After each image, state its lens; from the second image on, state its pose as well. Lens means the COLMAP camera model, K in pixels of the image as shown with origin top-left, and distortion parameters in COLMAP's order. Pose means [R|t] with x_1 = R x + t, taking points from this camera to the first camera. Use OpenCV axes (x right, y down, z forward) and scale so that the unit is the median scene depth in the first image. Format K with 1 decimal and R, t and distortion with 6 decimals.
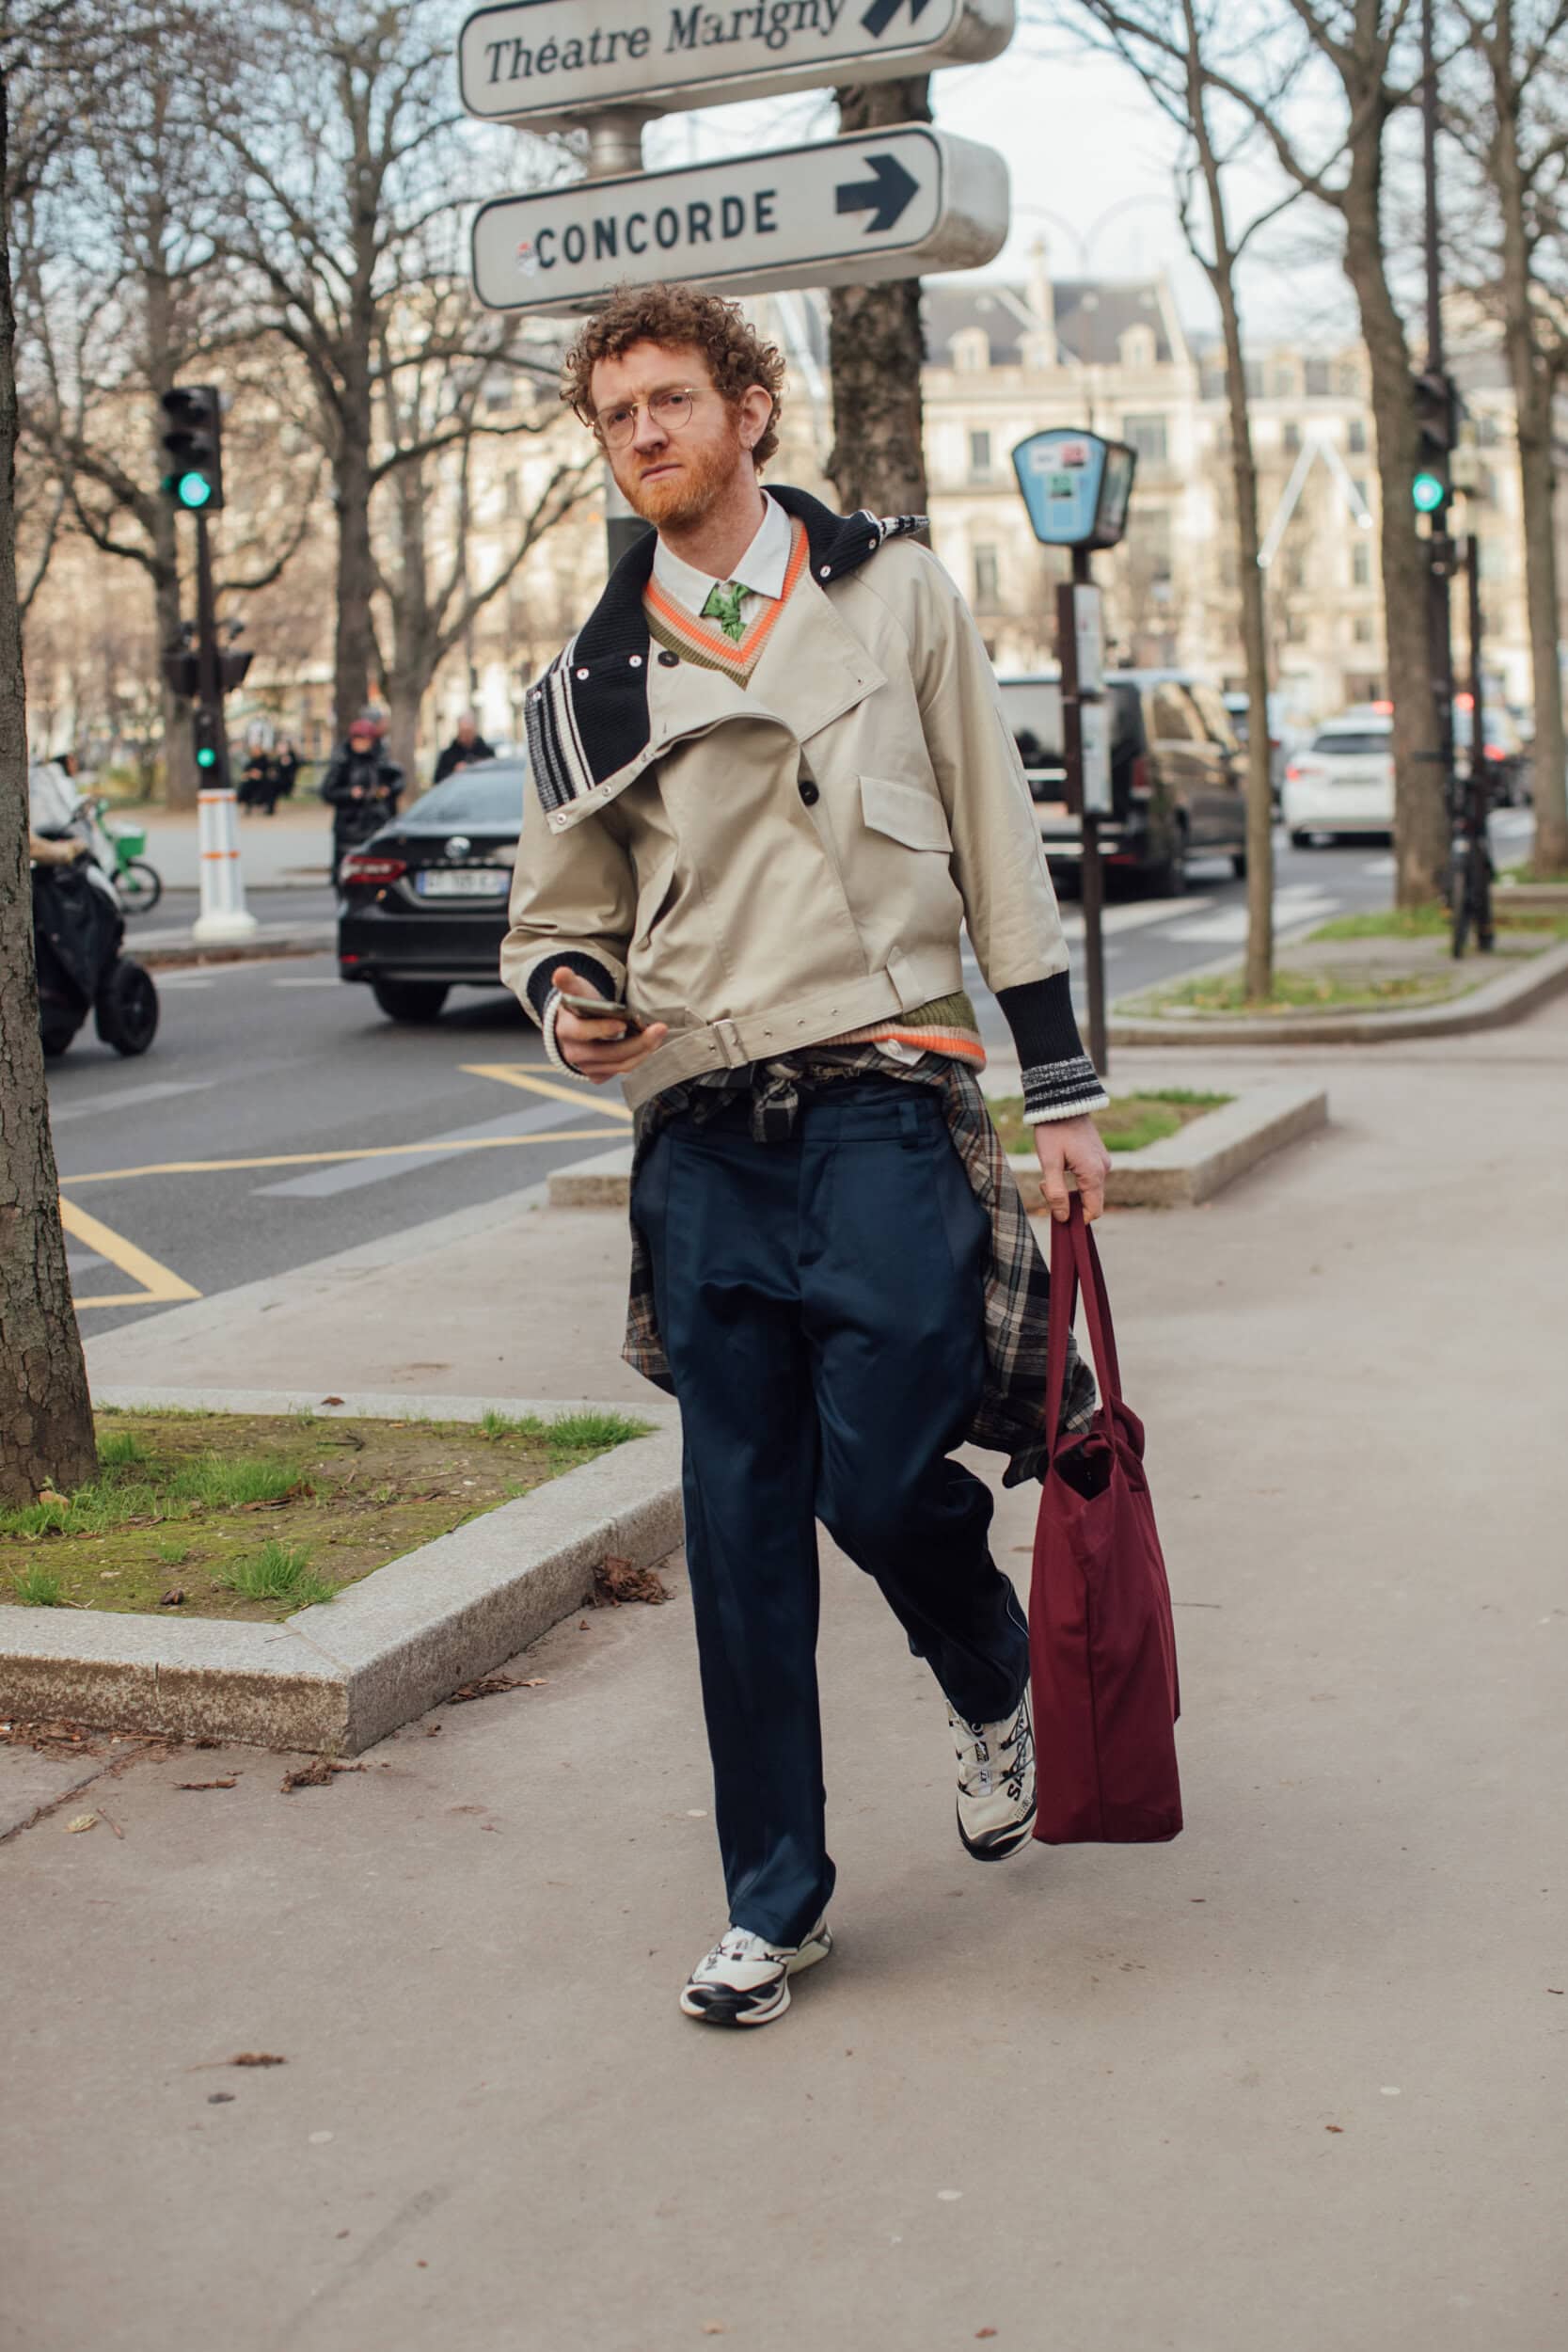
lens RADIAL K [[3481.8, 0, 784.0], [0, 3481.8, 1176.0], [0, 0, 1]] dist [-0.177135, 0.064908]
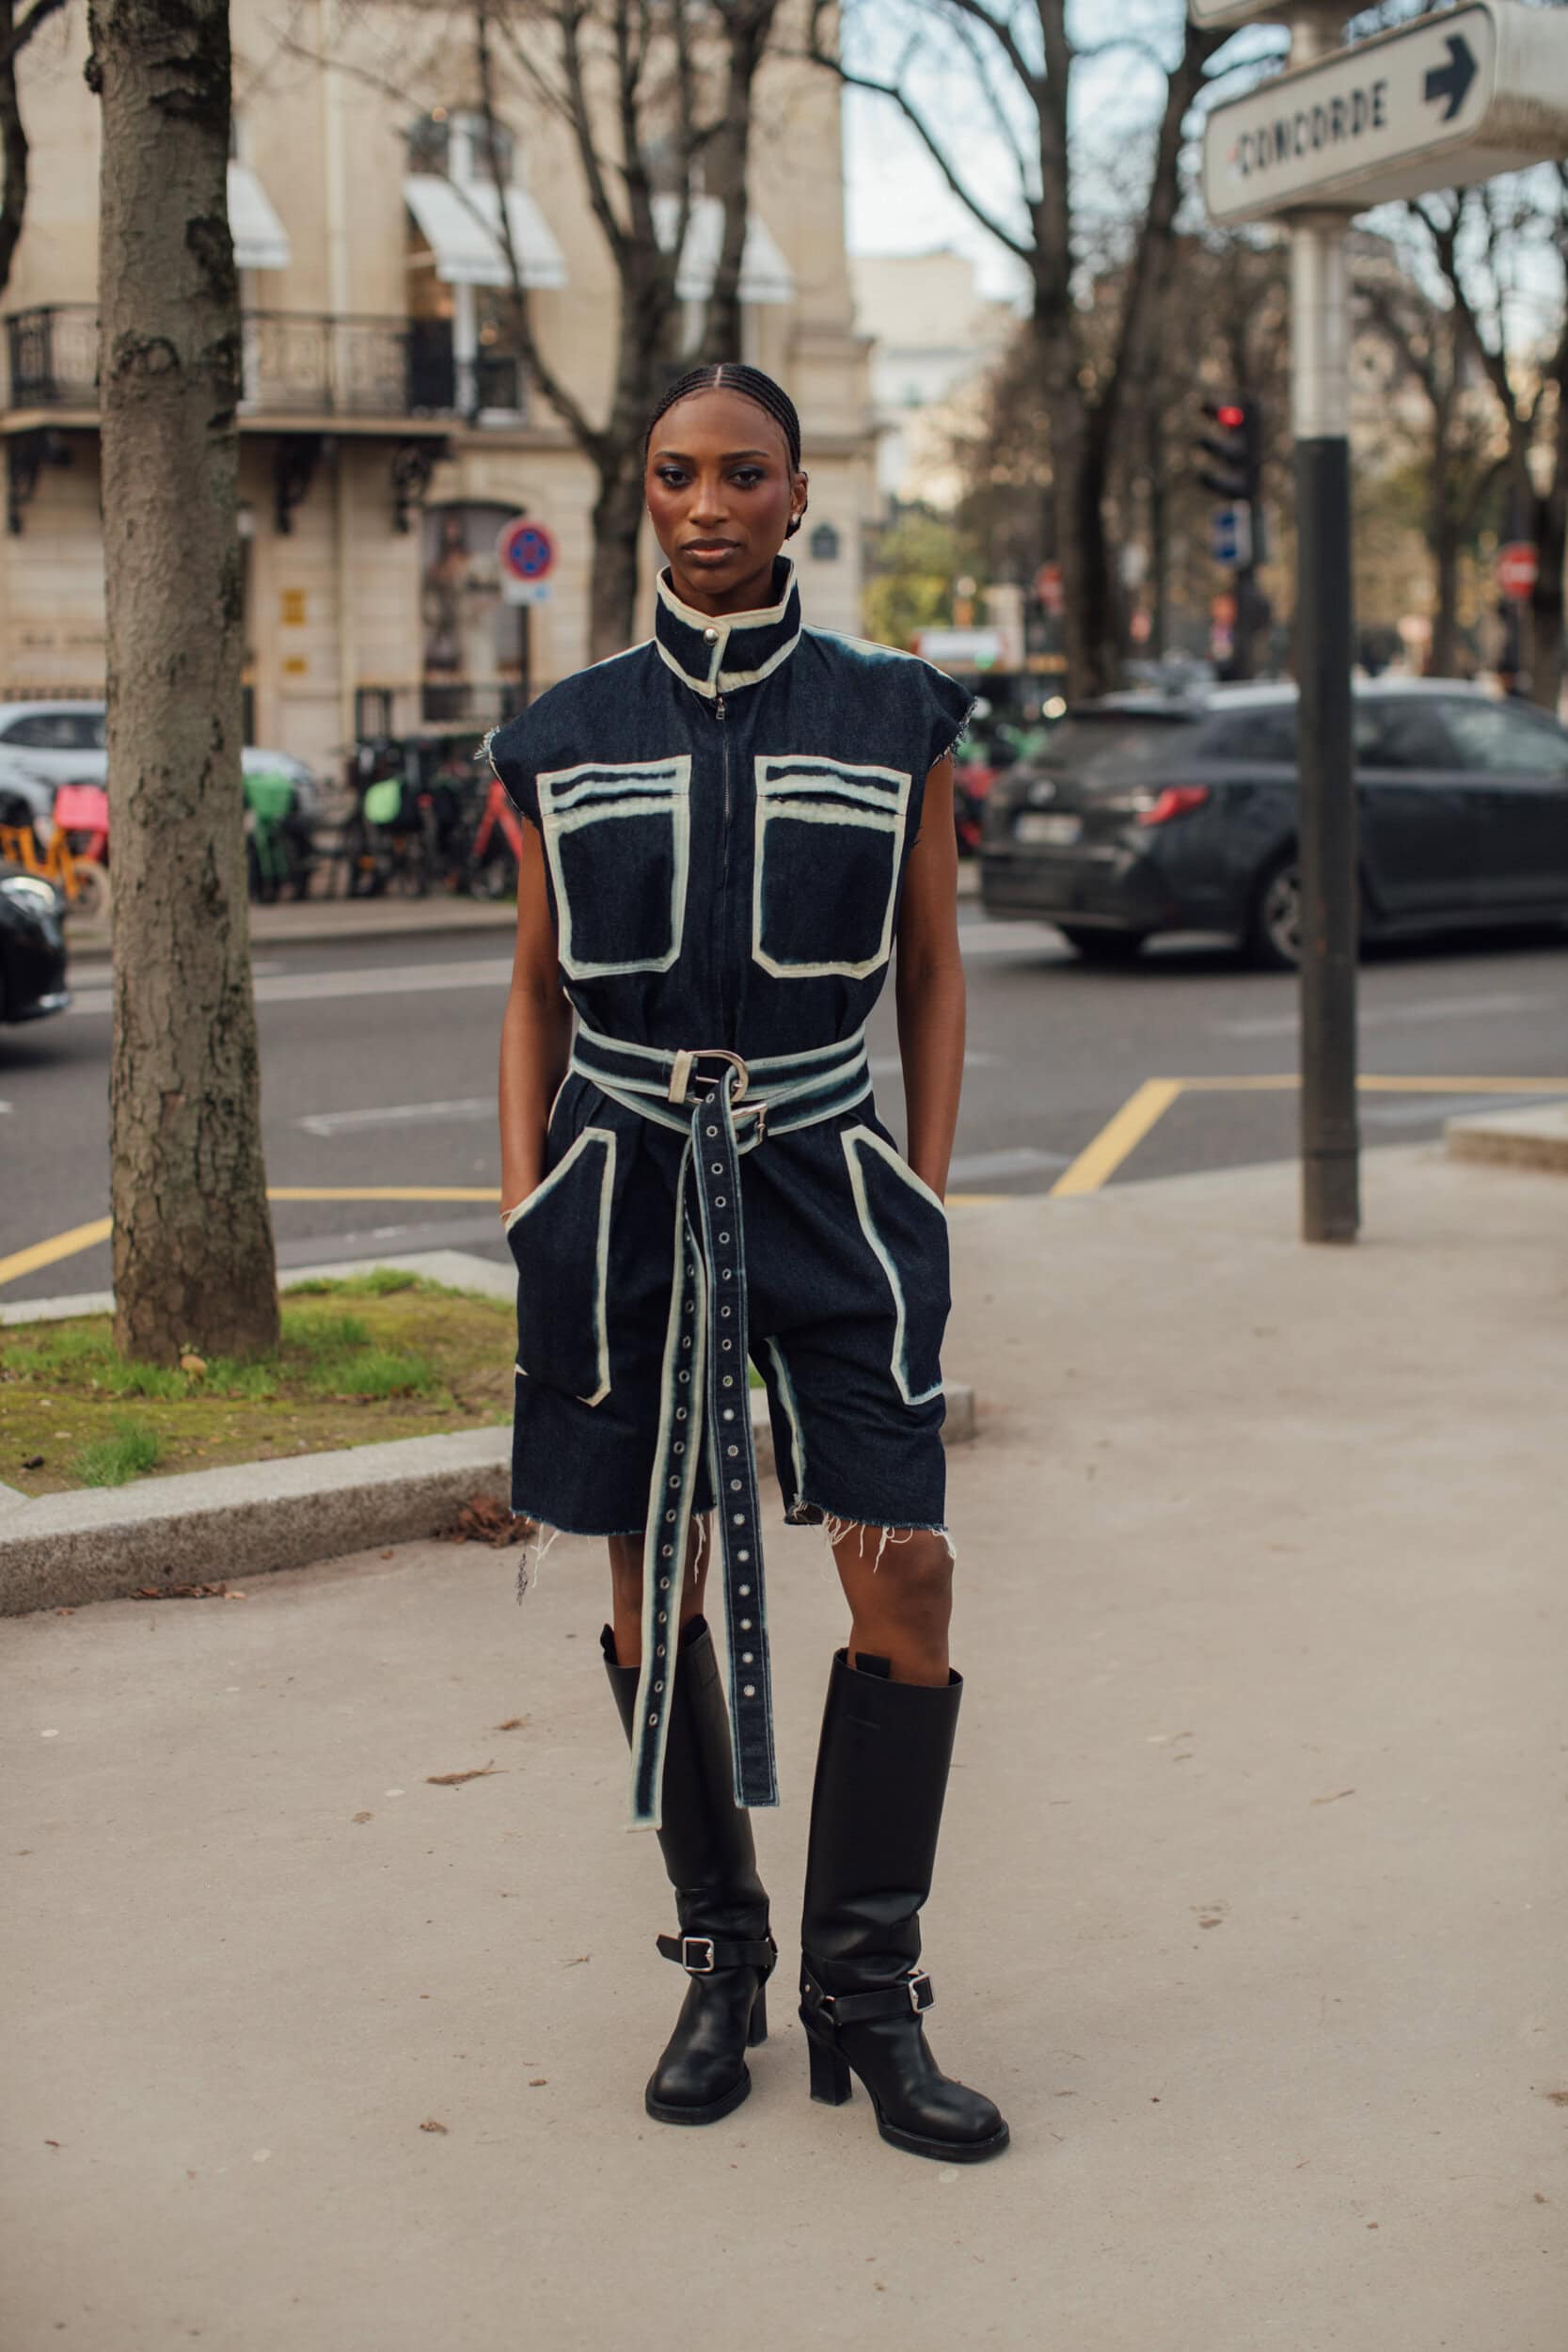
lens RADIAL K [[3417.8, 0, 781.6], [0, 3417.8, 1119.2], [0, 0, 1]] dist [-0.176010, 0.441695]
pose [[0.815760, 0.097843, -0.570054, 0.334127], [-0.087287, 0.995126, 0.045893, -0.030144], [0.571766, 0.012321, 0.820324, 0.138510]]
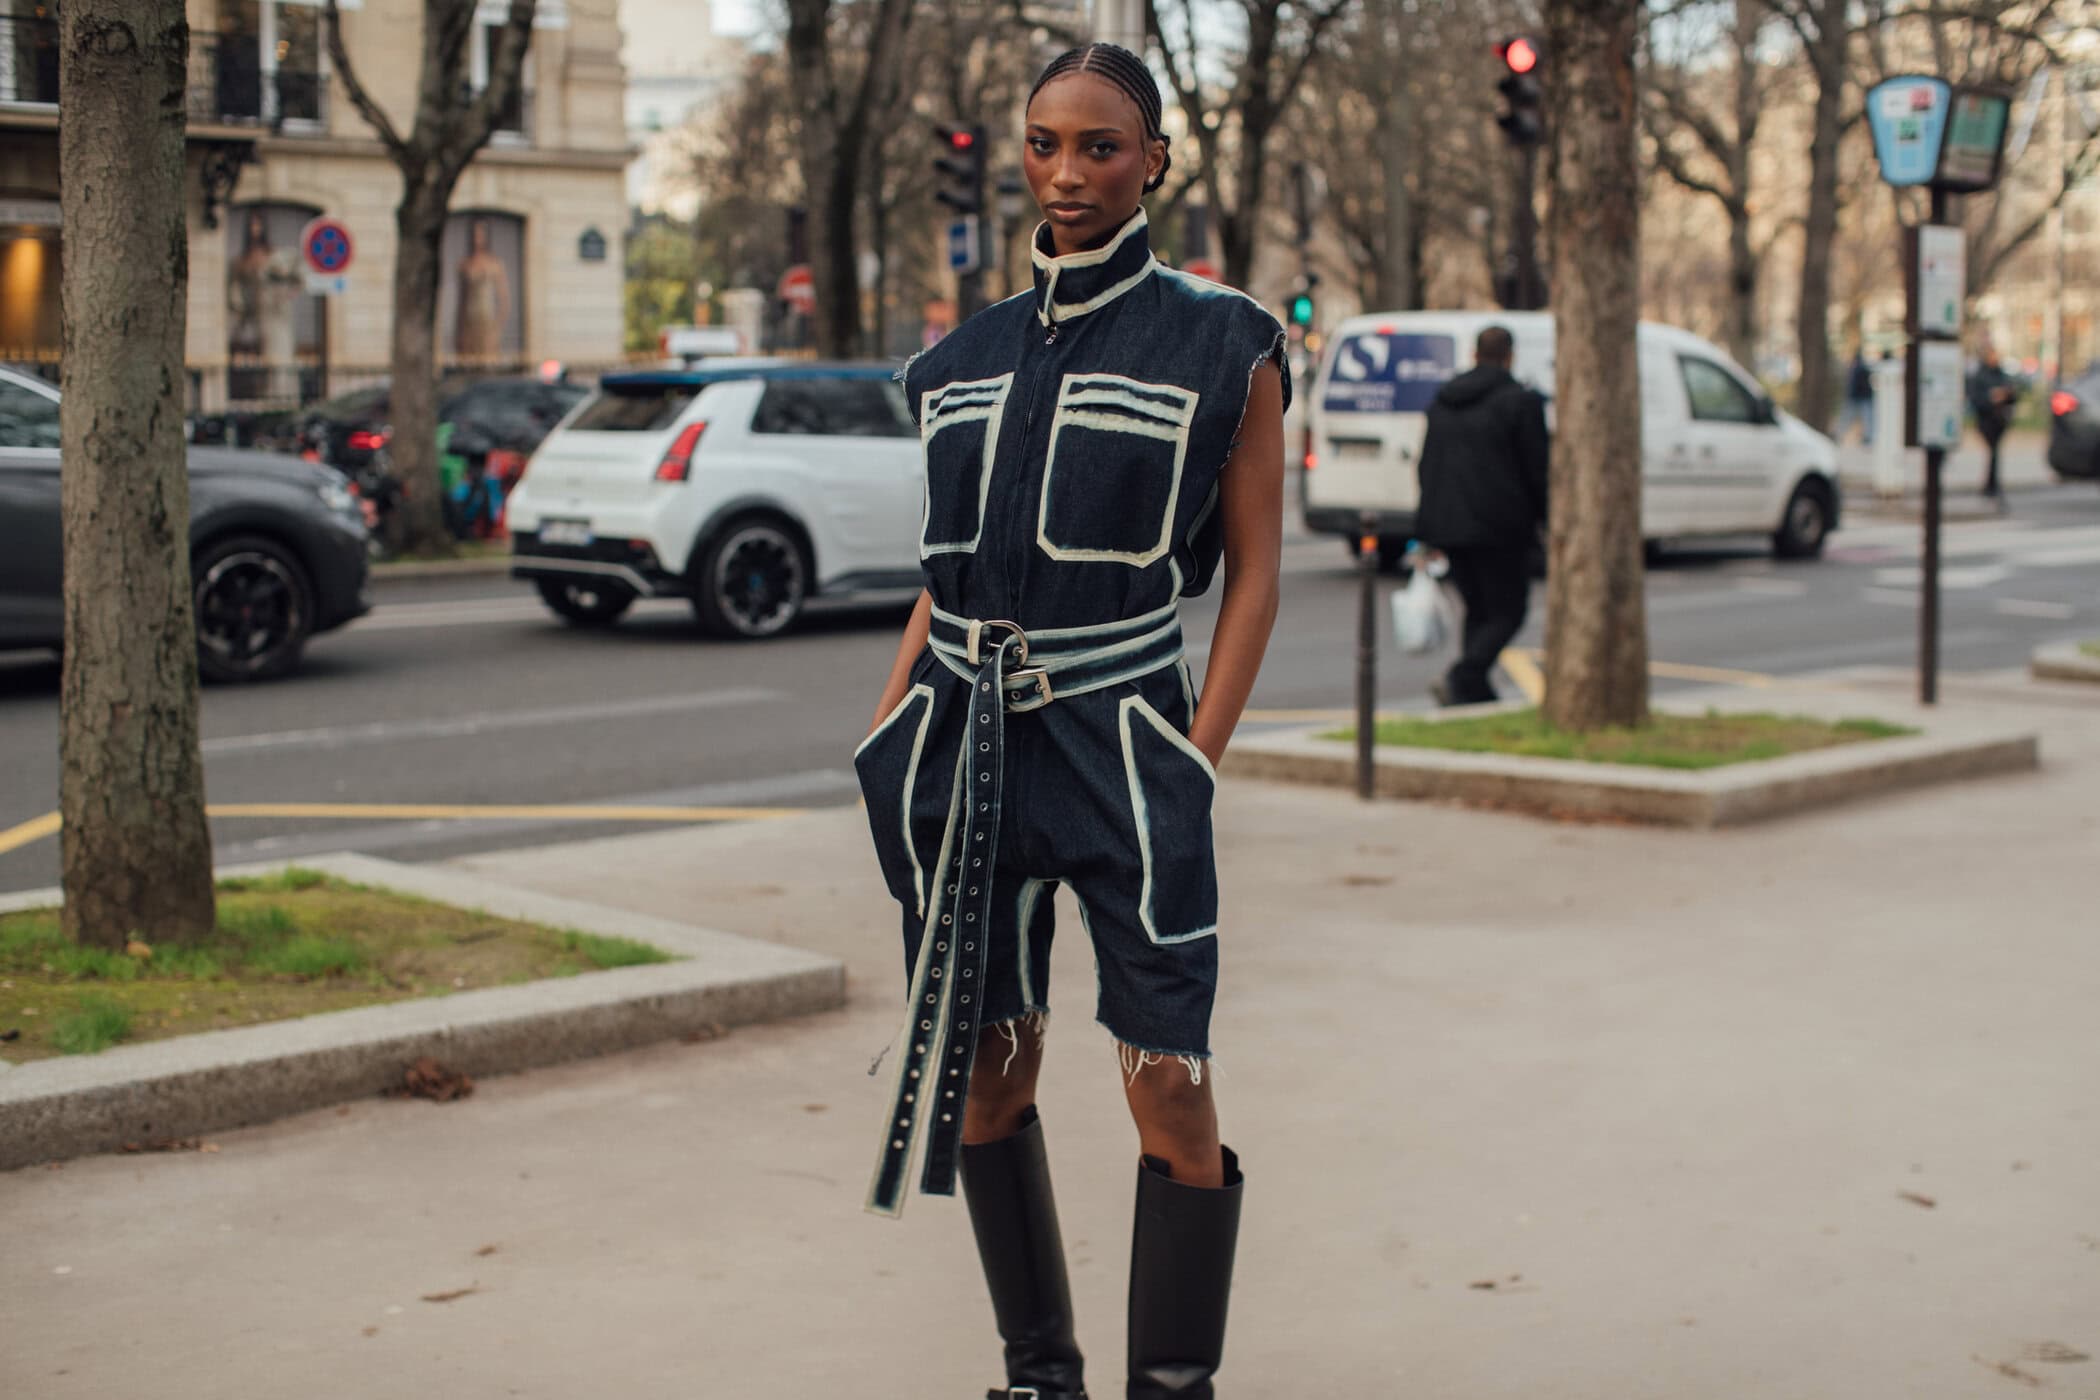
lens RADIAL K [[3051.9, 0, 1048.2], [0, 3051.9, 675.4], [0, 0, 1]] dist [-0.176010, 0.441695]
pose [[0.900576, 0.082227, -0.426852, 0.315629], [-0.090674, 0.995880, 0.000538, -0.019127], [0.425137, 0.038220, 0.904321, 0.111882]]
